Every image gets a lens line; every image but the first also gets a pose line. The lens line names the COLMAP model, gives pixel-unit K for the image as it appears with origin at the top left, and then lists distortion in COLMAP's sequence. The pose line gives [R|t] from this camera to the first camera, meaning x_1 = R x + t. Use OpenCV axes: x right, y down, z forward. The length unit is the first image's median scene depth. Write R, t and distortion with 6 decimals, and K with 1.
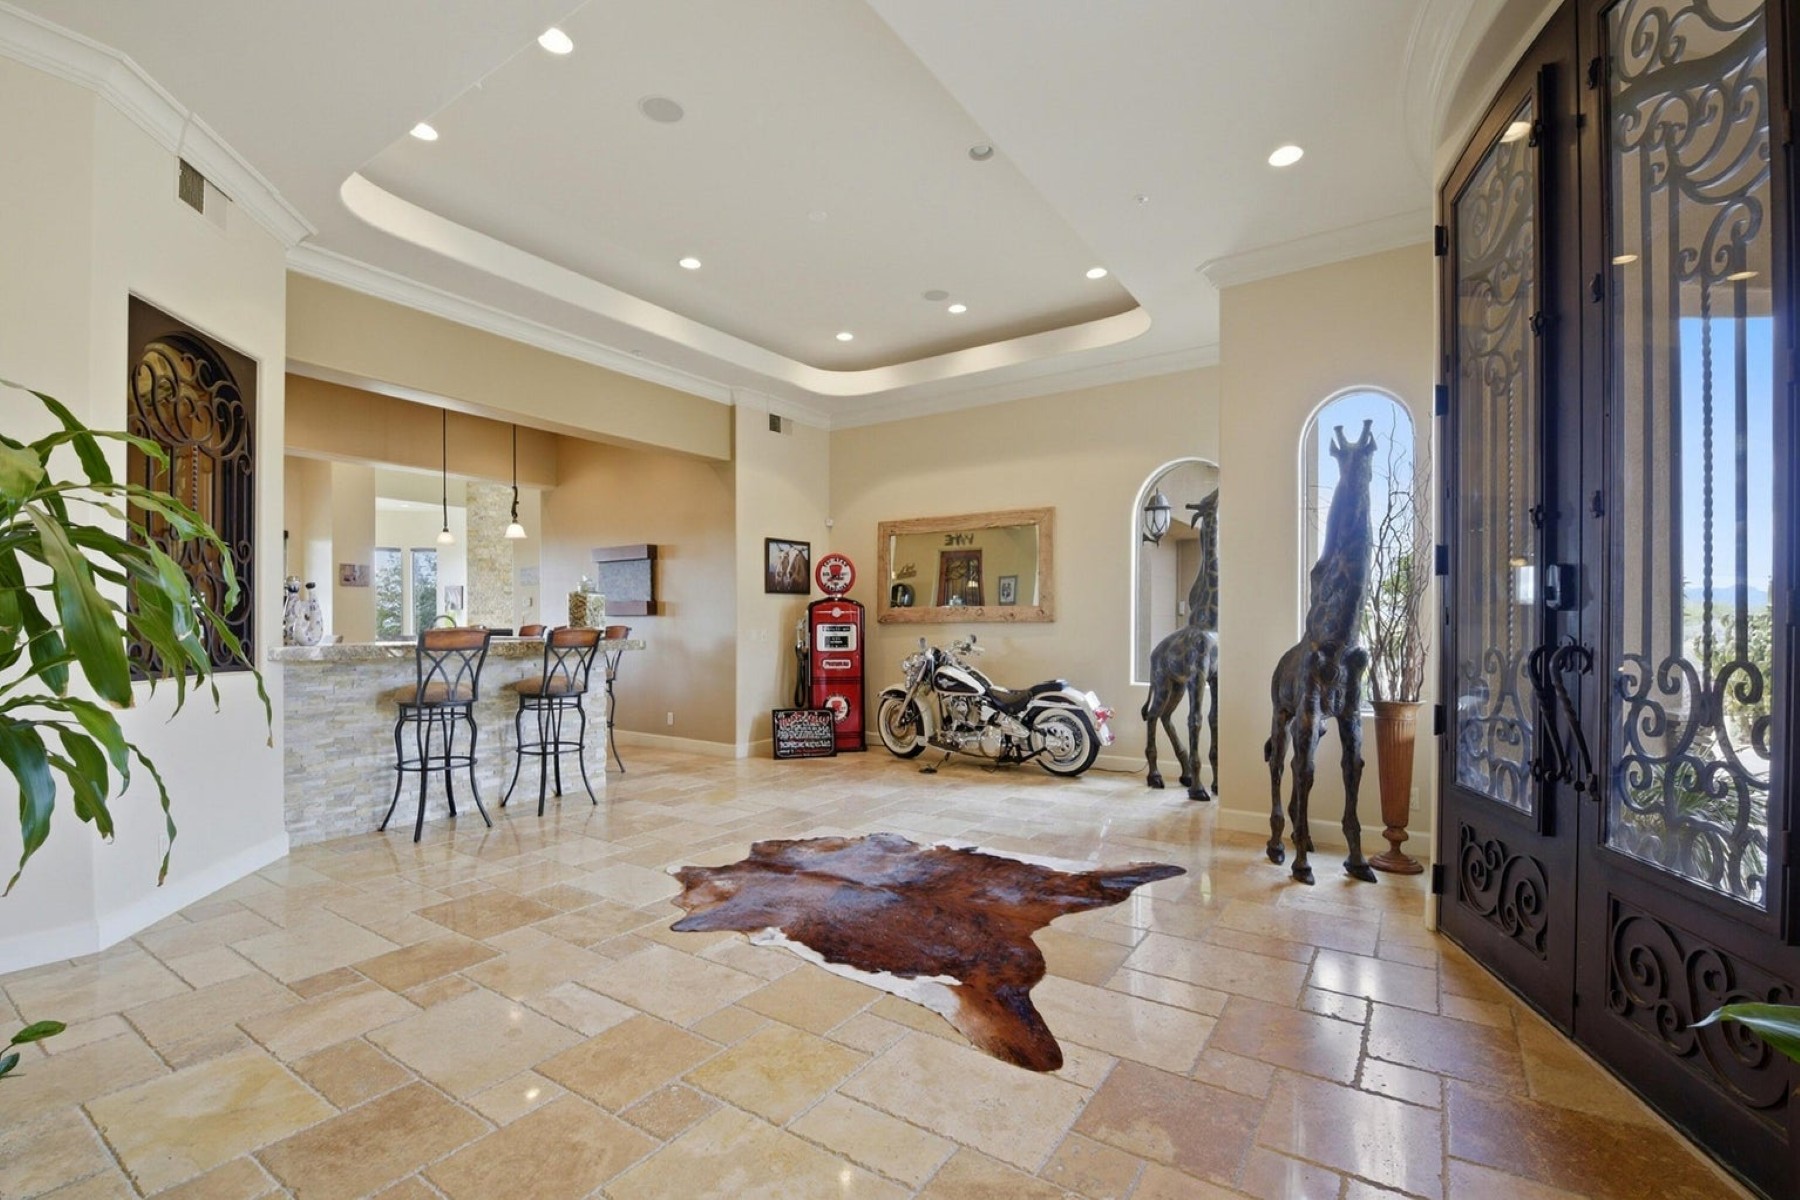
lens RADIAL K [[791.5, 0, 895.5], [0, 791.5, 621.2], [0, 0, 1]] dist [0.007399, -0.012058]
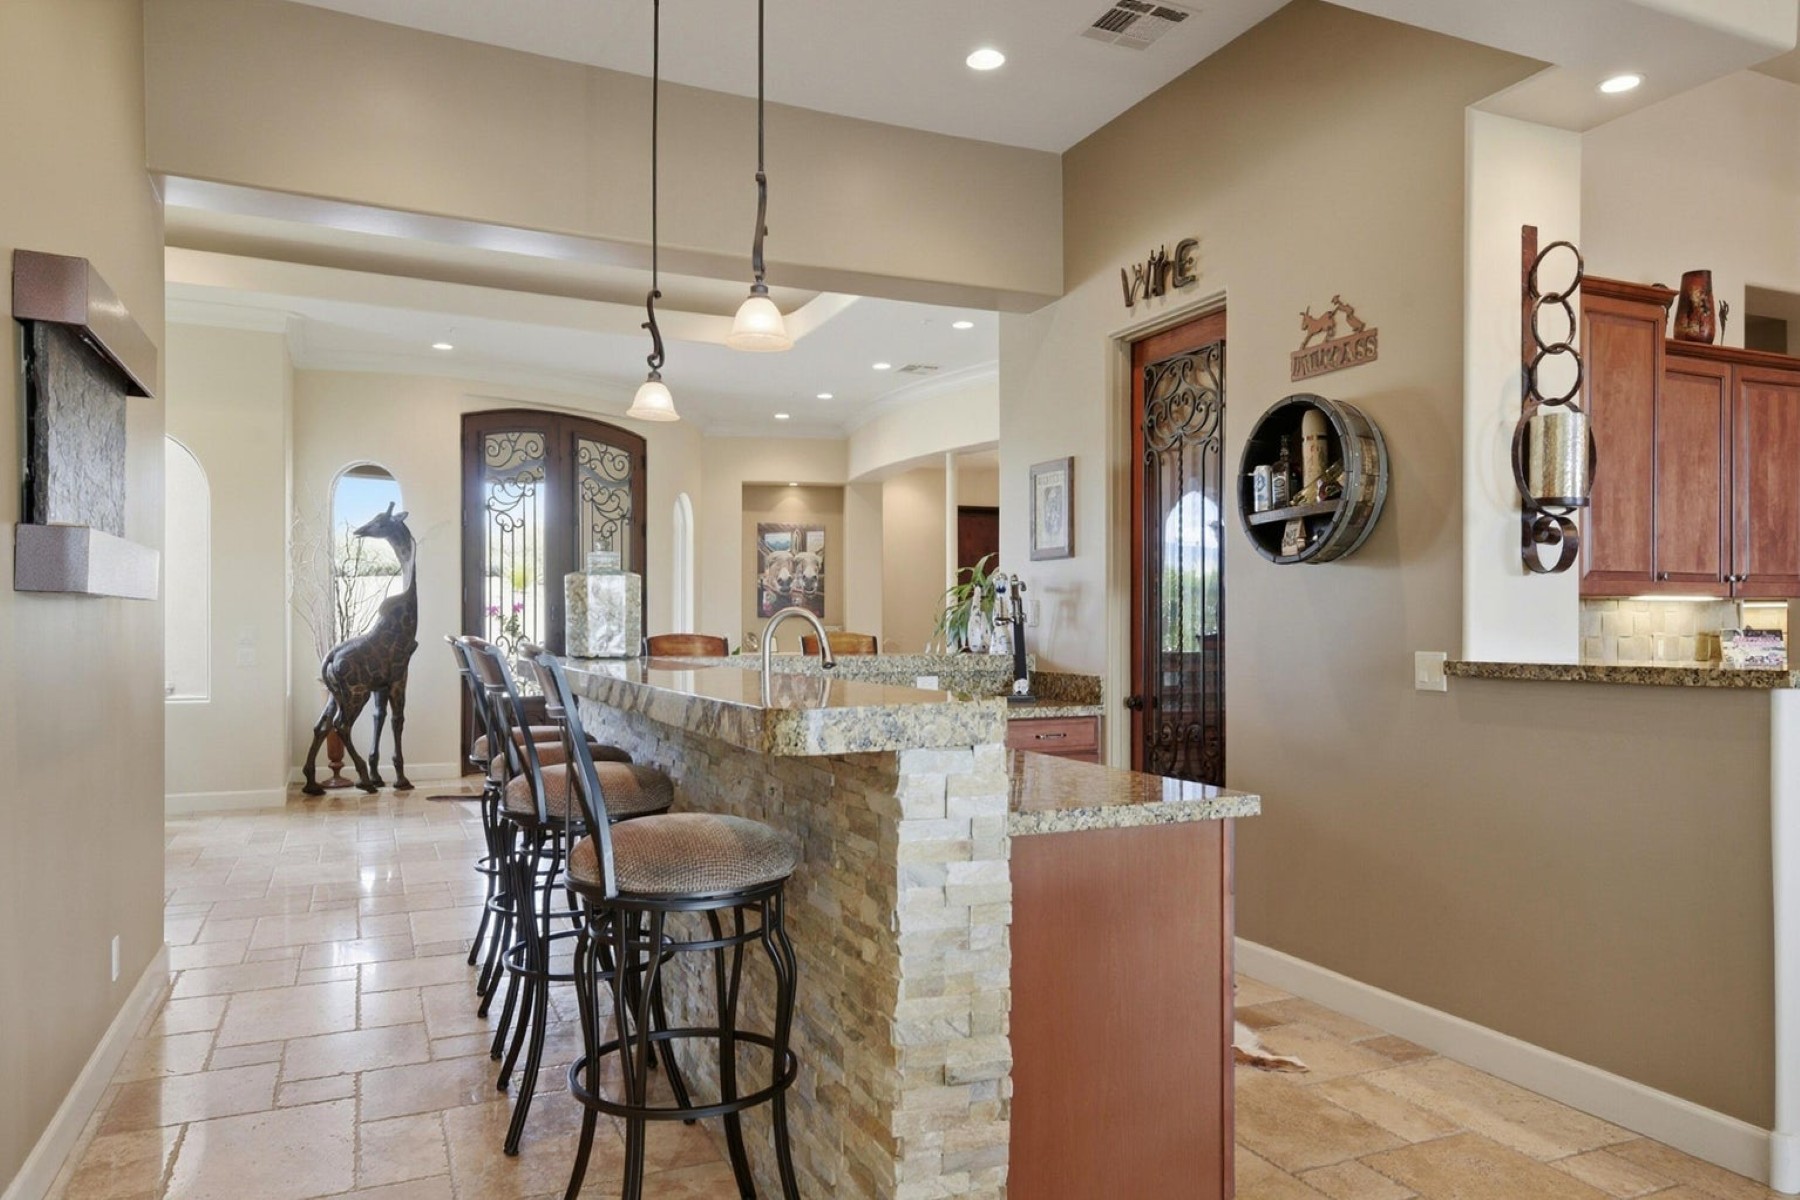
lens RADIAL K [[1200.4, 0, 900.0], [0, 1200.4, 600.0], [0, 0, 1]] dist [0.001222, -0.000461]
pose [[-0.854186, 0.012253, 0.519823, -0.948372], [-0.000805, 0.999690, -0.024887, 0.005907], [-0.519966, -0.021677, -0.853912, 1.526283]]
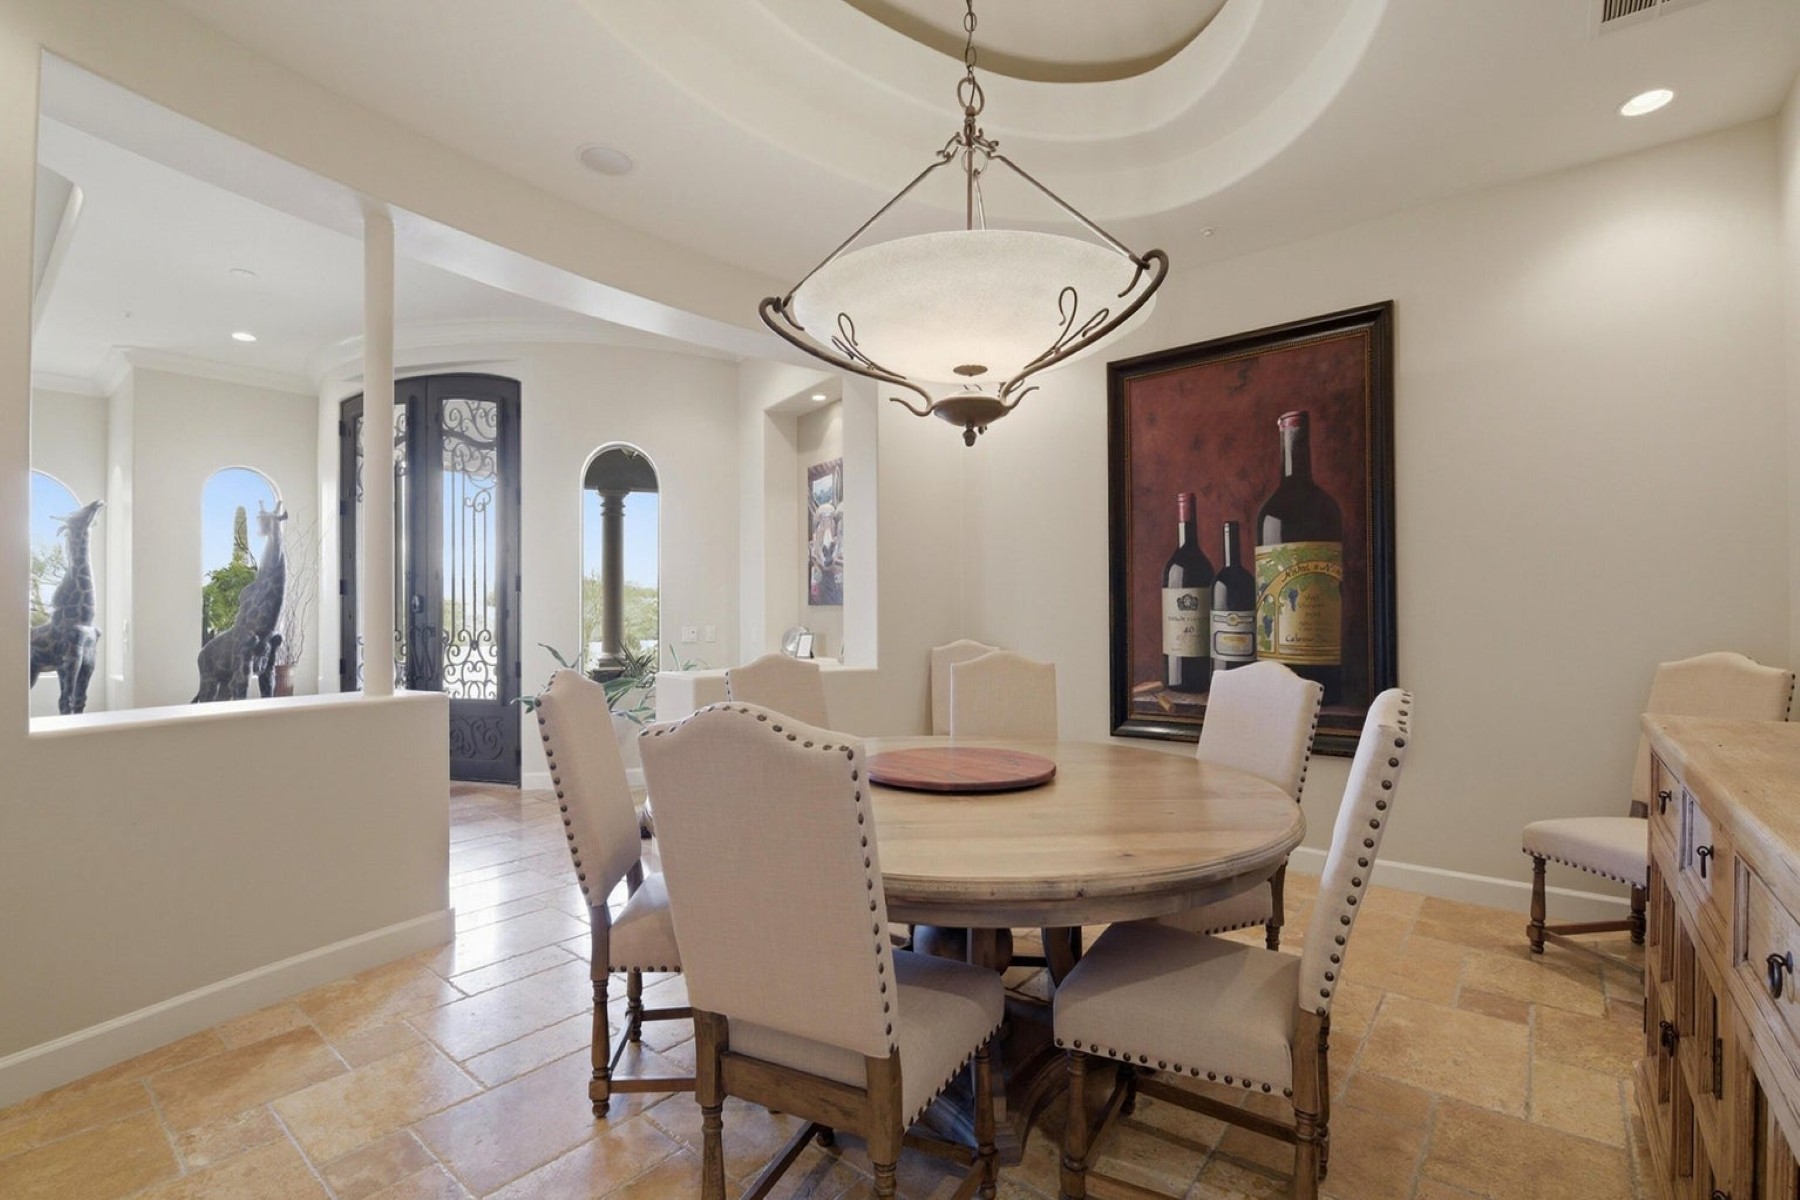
lens RADIAL K [[791.5, 0, 895.5], [0, 791.5, 621.2], [0, 0, 1]] dist [0.007399, -0.012058]
pose [[0.092871, -0.006361, 0.995658, -0.588838], [-0.000937, 0.999979, 0.006476, -0.002427], [-0.995678, -0.001534, 0.092863, -0.293074]]
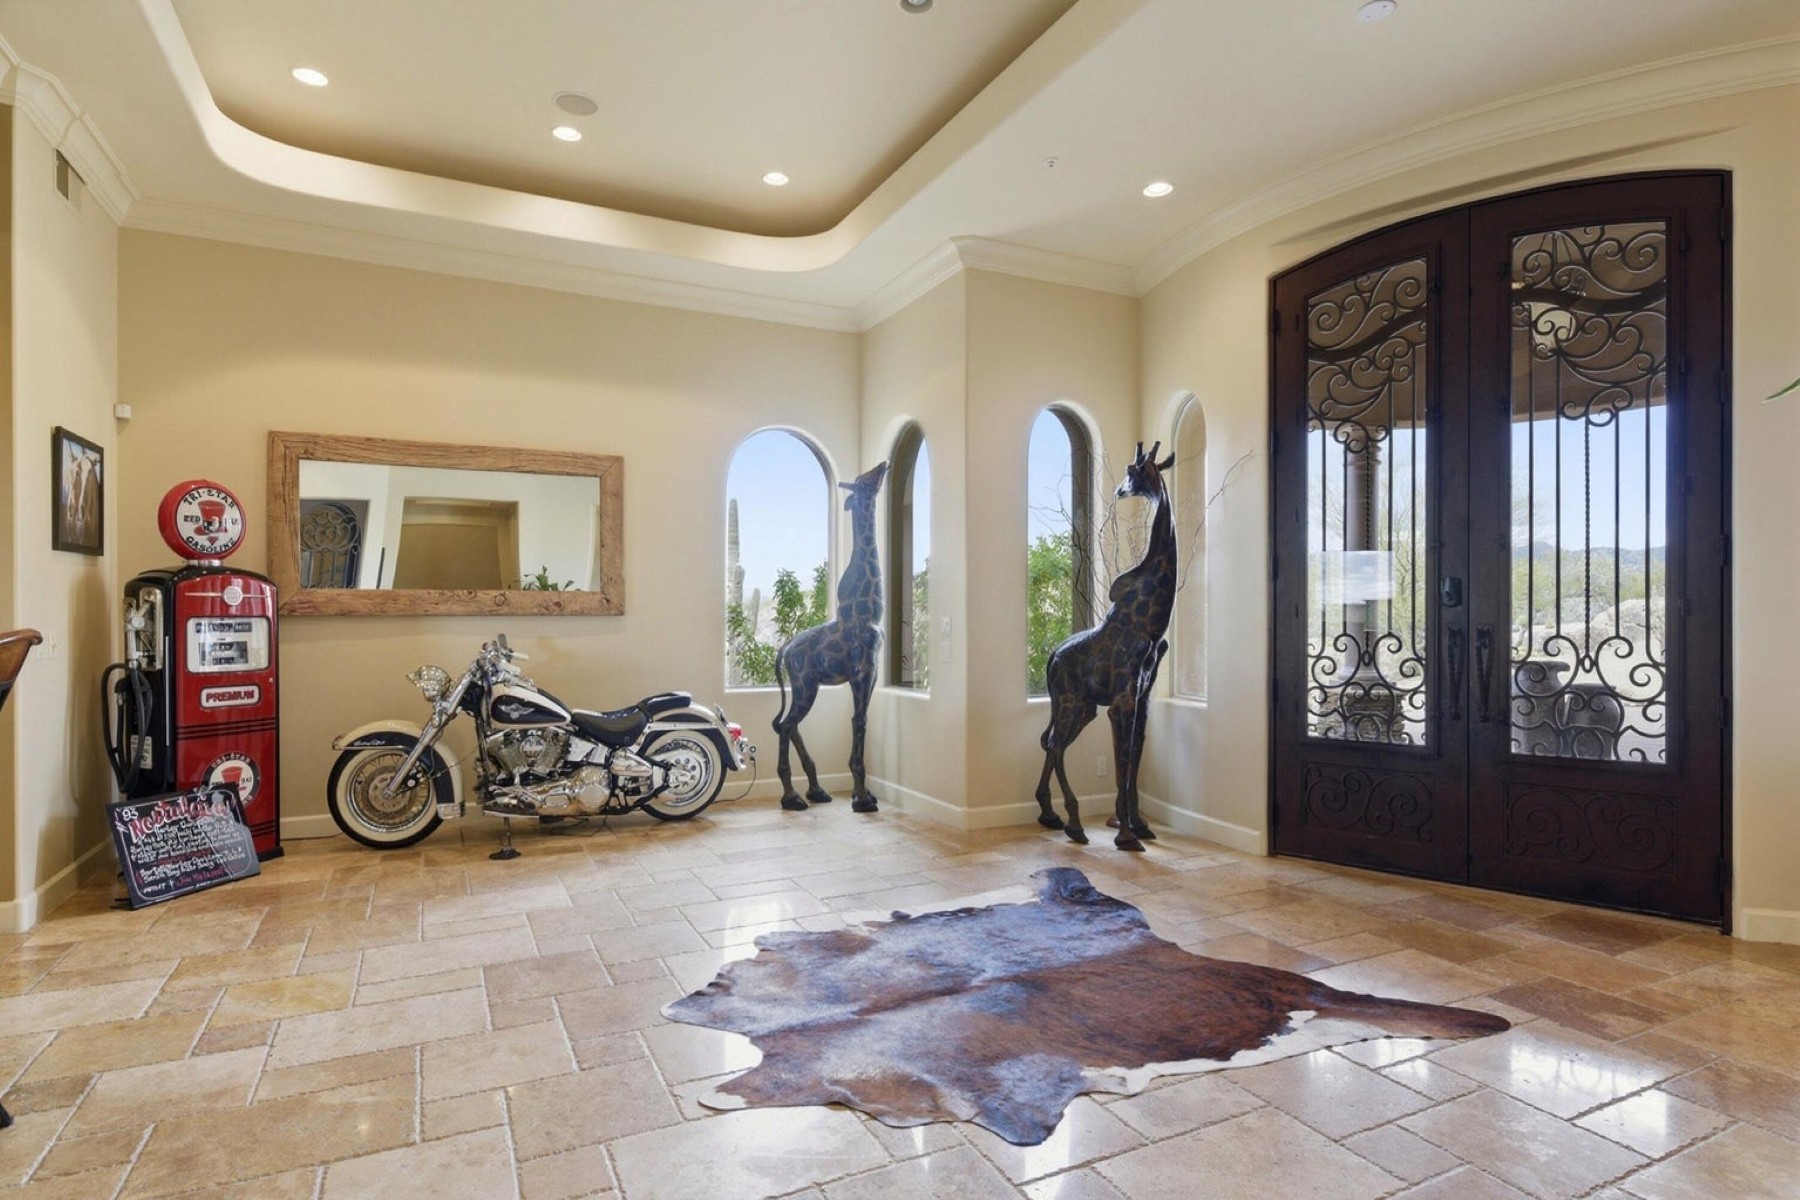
lens RADIAL K [[955.9, 0, 902.9], [0, 955.9, 617.2], [0, 0, 1]] dist [0.002386, -0.000127]
pose [[0.489292, -0.002373, 0.872117, -0.477385], [-0.001601, 0.999992, 0.003619, 0.000020], [-0.872118, -0.003167, 0.489285, 0.376167]]
